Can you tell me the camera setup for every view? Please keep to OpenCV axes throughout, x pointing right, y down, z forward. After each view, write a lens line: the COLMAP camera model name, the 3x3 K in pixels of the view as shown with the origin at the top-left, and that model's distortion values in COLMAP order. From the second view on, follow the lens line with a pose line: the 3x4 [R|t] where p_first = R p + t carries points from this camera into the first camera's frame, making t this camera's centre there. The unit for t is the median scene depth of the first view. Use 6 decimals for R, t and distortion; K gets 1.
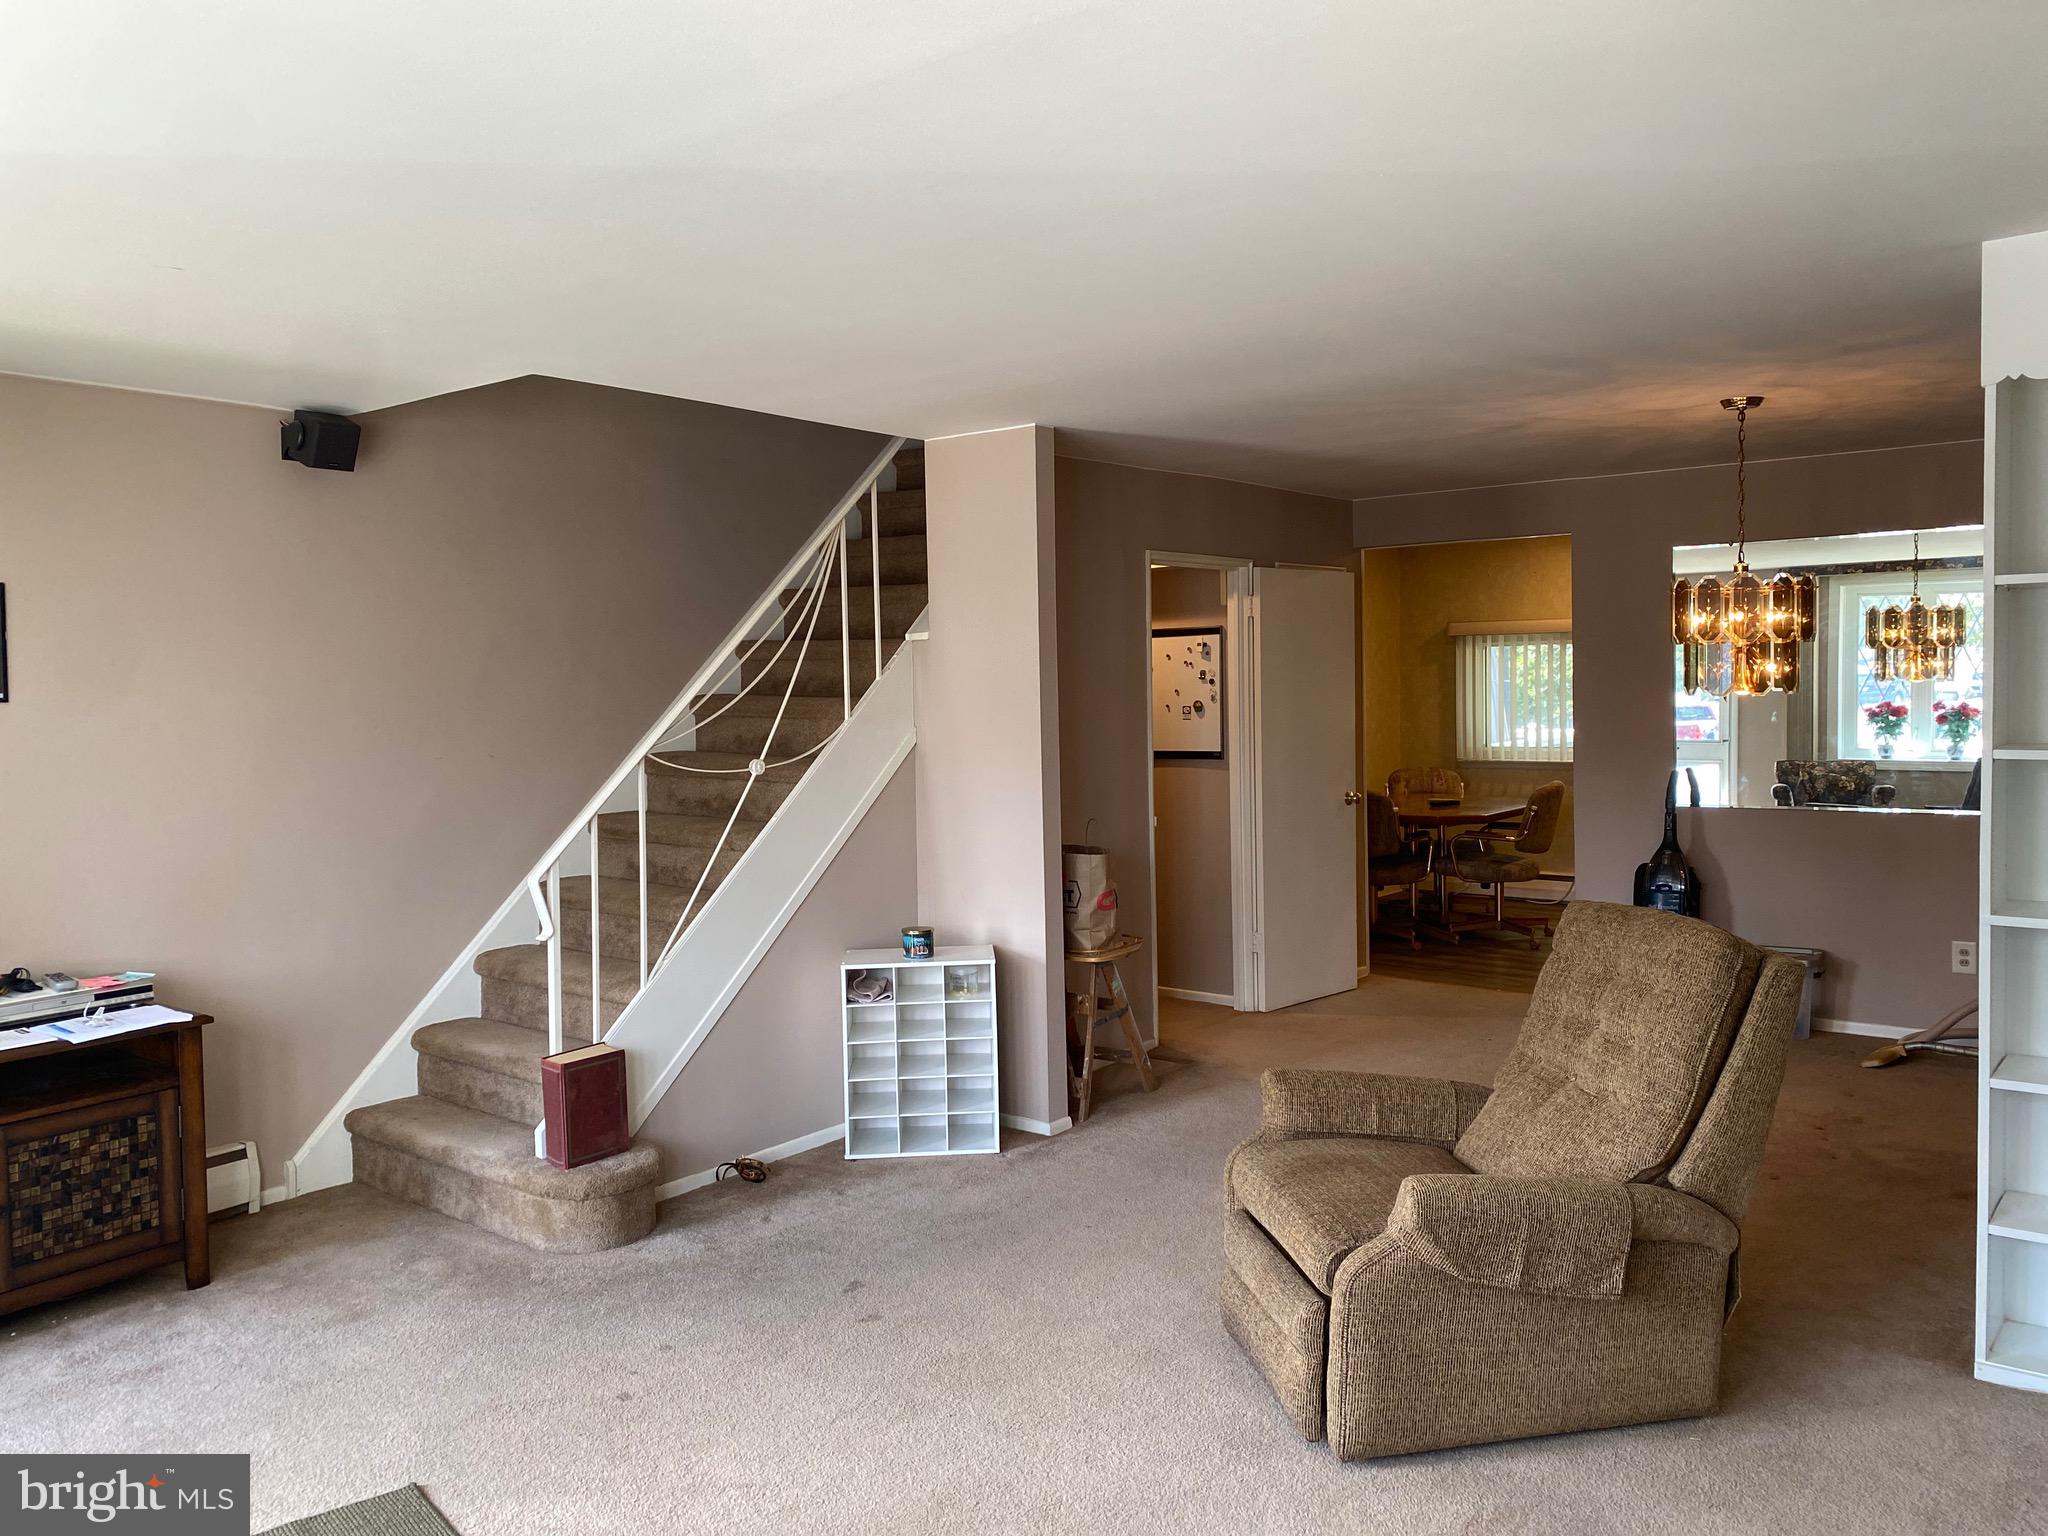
lens RADIAL K [[1555.9, 0, 1012.5], [0, 1555.9, 762.0], [0, 0, 1]] dist [0.065540, -0.040179]
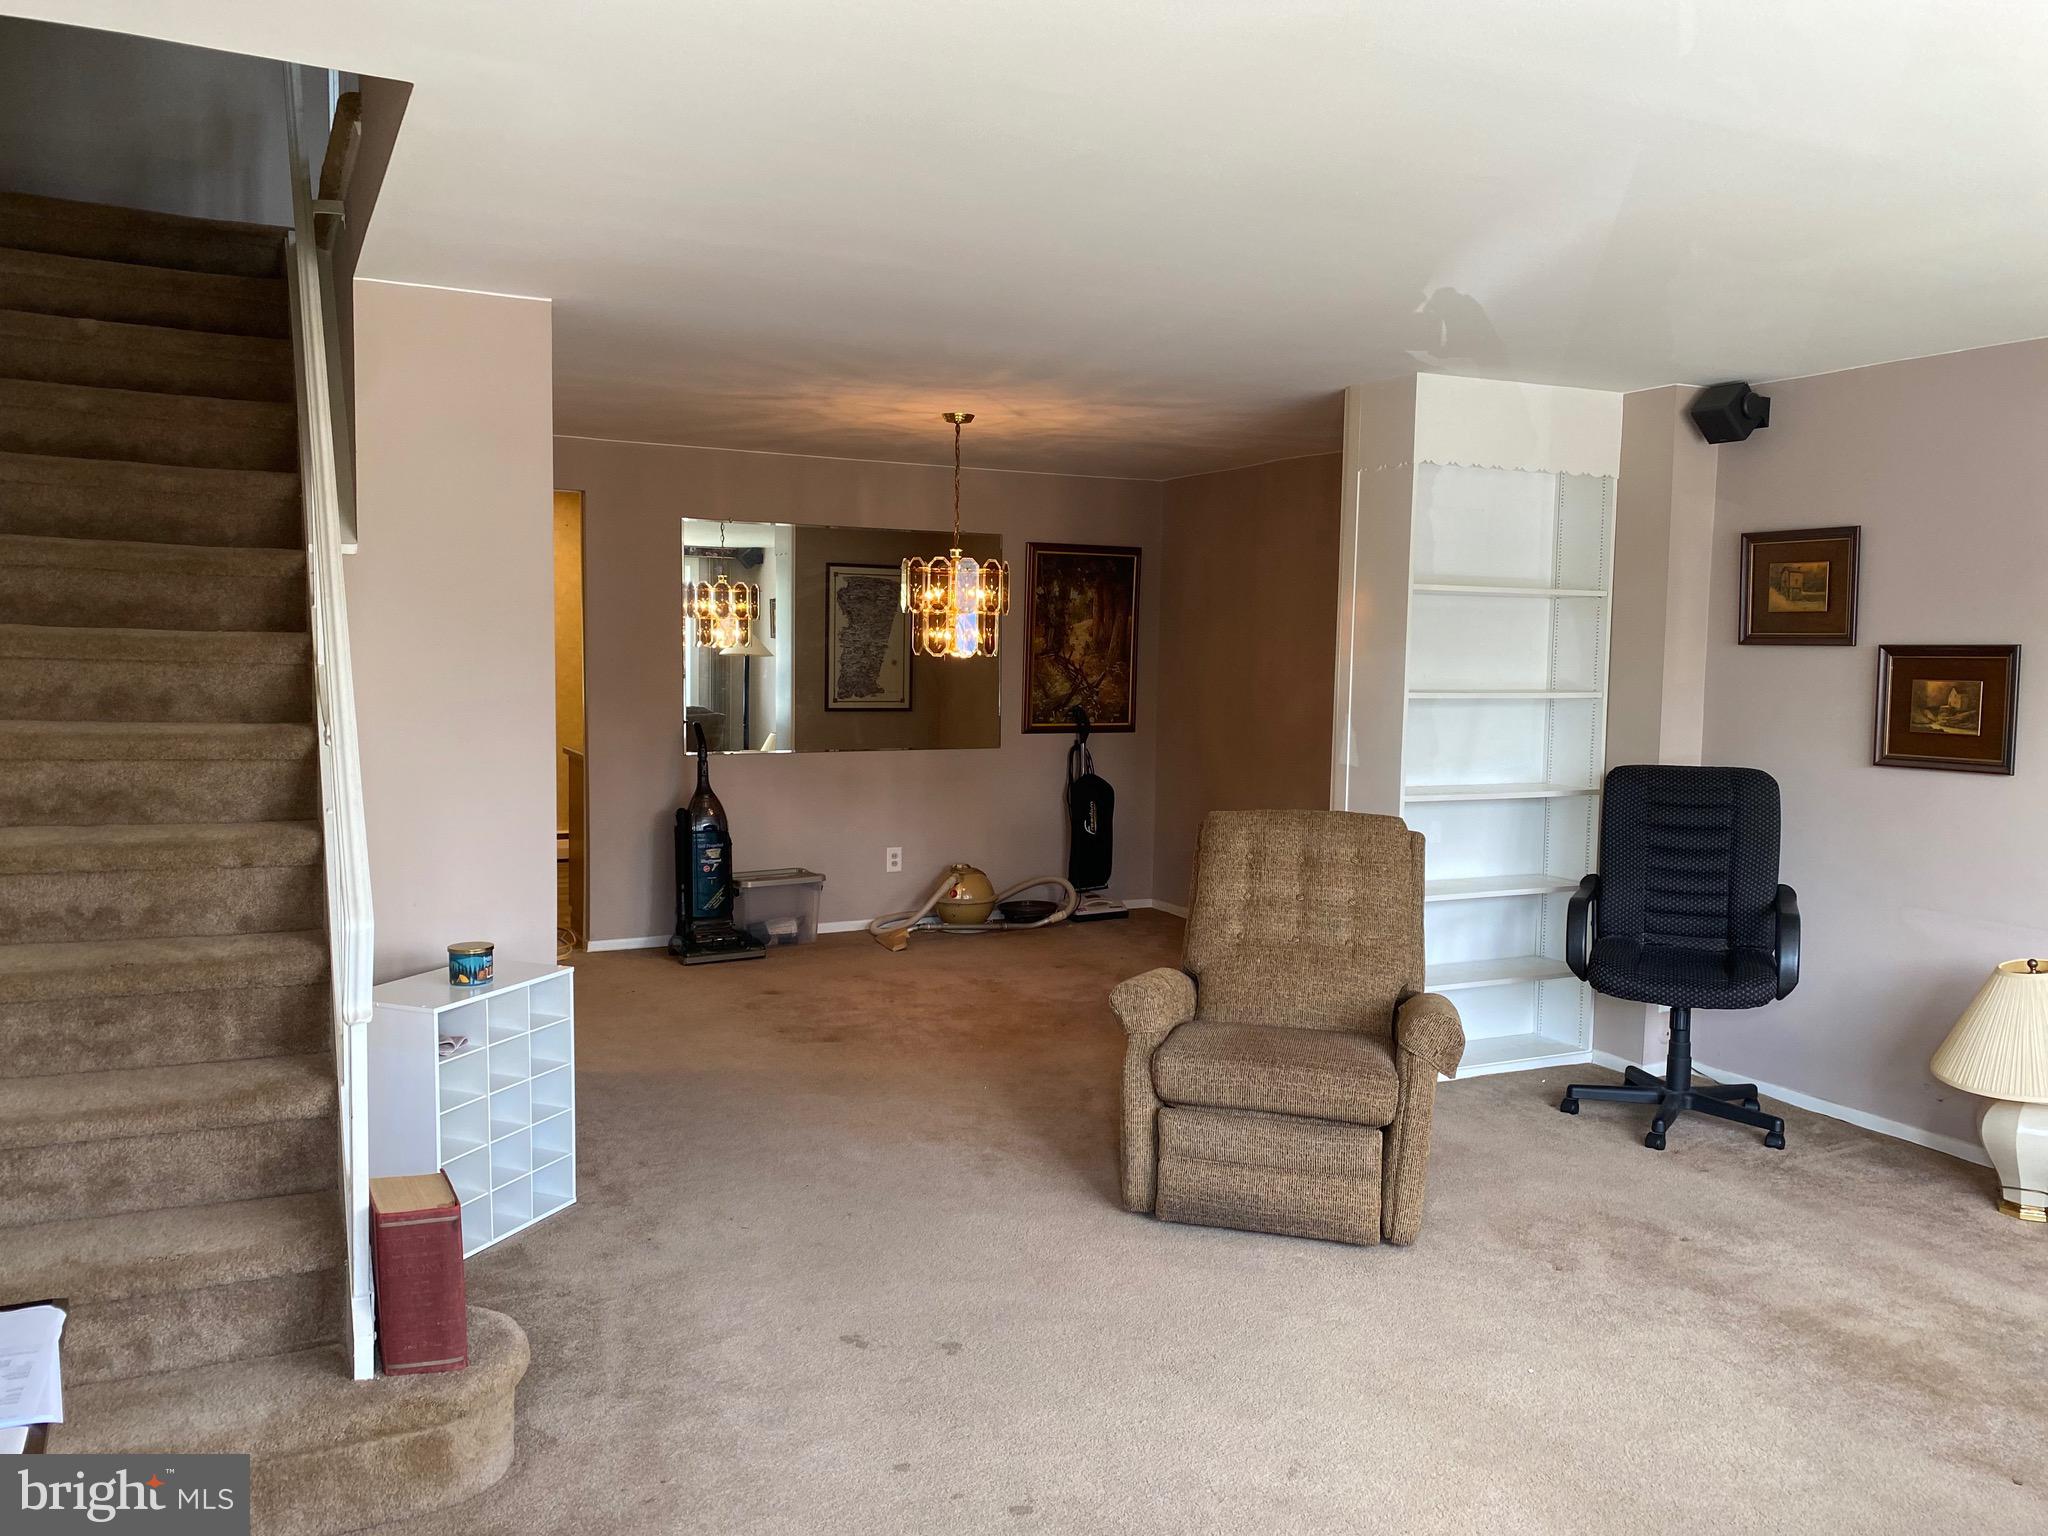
lens RADIAL K [[1555.9, 0, 1011.4], [0, 1555.9, 764.7], [0, 0, 1]] dist [0.065540, -0.040179]
pose [[0.426622, -0.044571, 0.903331, -0.629723], [0.023697, 0.998993, 0.038100, -0.002344], [-0.904120, 0.005152, 0.427248, 0.439405]]
